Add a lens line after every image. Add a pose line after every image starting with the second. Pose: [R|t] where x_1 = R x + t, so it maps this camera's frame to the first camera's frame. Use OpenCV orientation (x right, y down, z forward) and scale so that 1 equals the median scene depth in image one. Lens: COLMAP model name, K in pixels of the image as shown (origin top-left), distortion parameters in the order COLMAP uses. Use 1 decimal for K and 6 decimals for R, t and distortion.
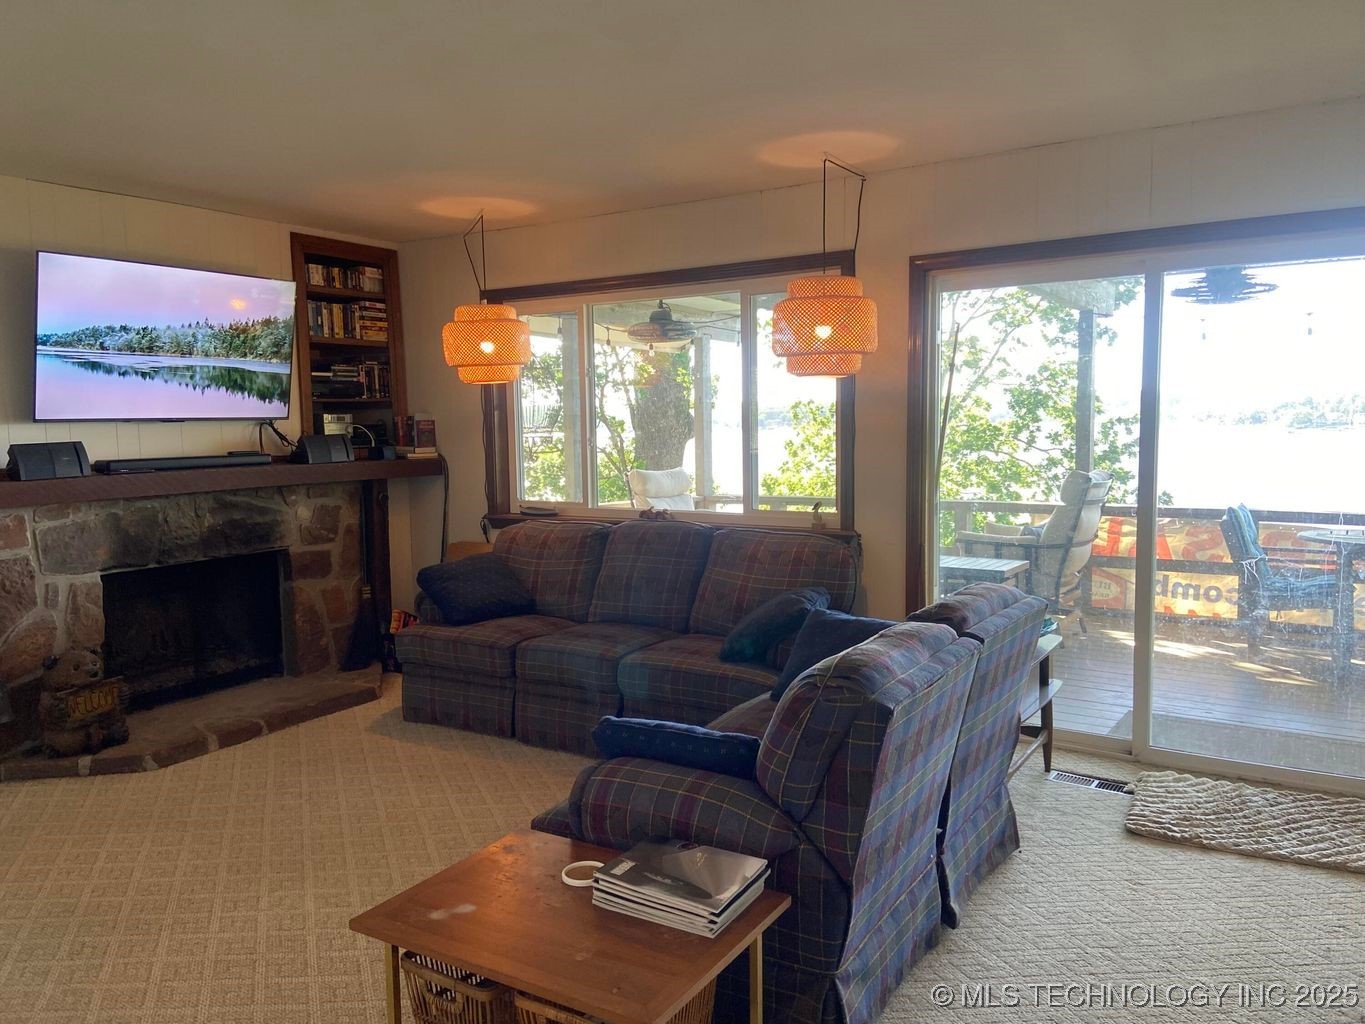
lens RADIAL K [[1030.7, 0, 684.0], [0, 1030.7, 515.2], [0, 0, 1]] dist [0.038204, -0.002420]
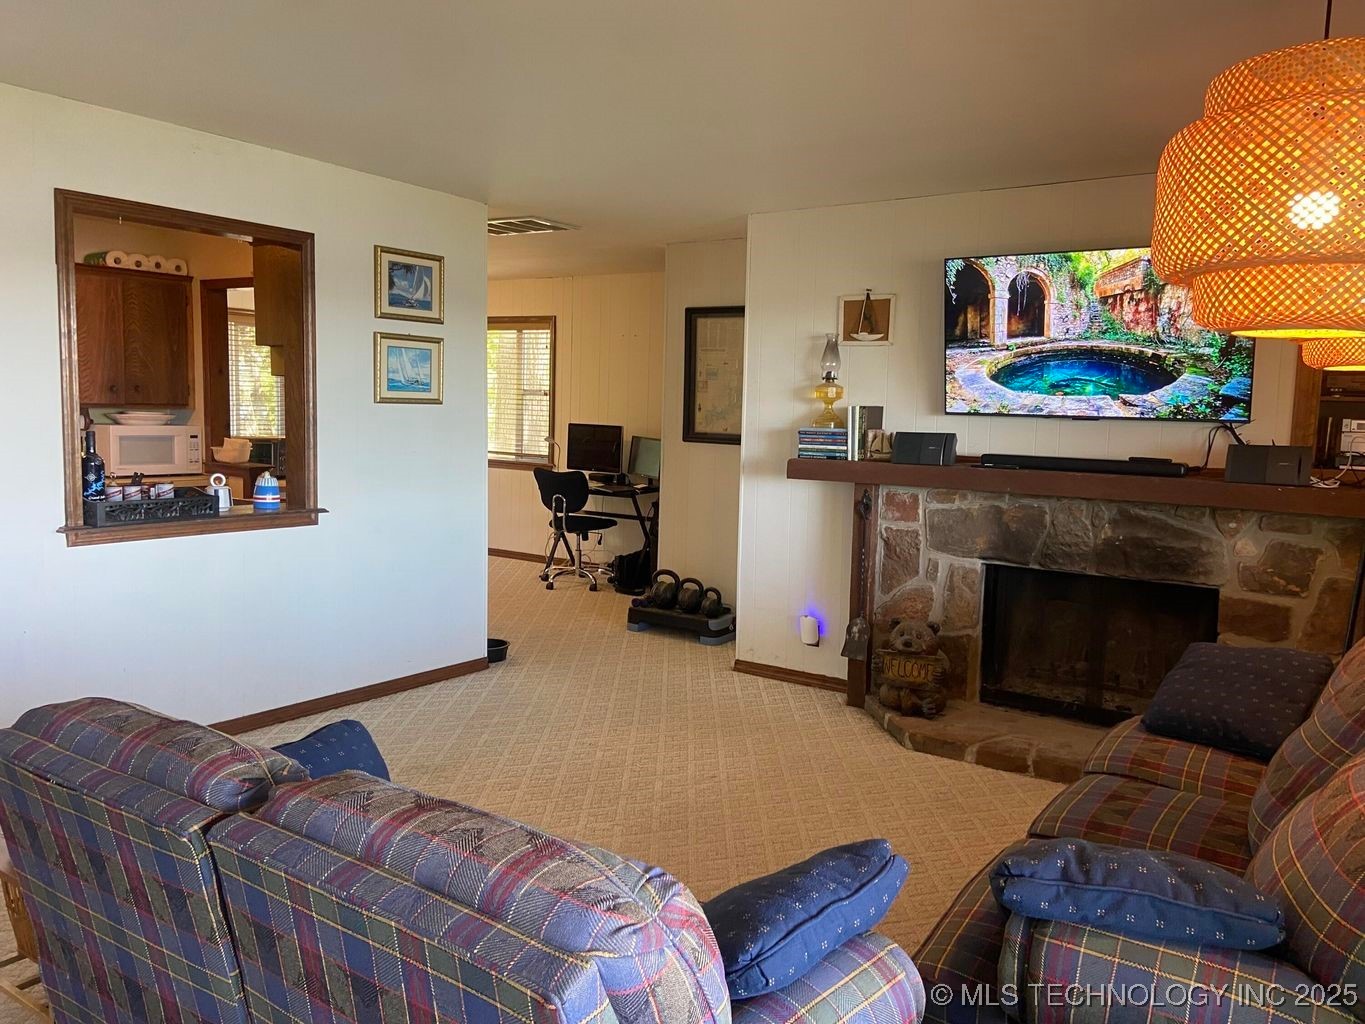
lens RADIAL K [[1030.7, 0, 686.5], [0, 1030.7, 502.8], [0, 0, 1]] dist [0.038204, -0.002420]
pose [[-0.046663, 0.108550, -0.992995, 0.462008], [-0.126021, 0.985496, 0.113652, -0.080204], [0.990930, 0.130441, -0.032307, 0.720069]]
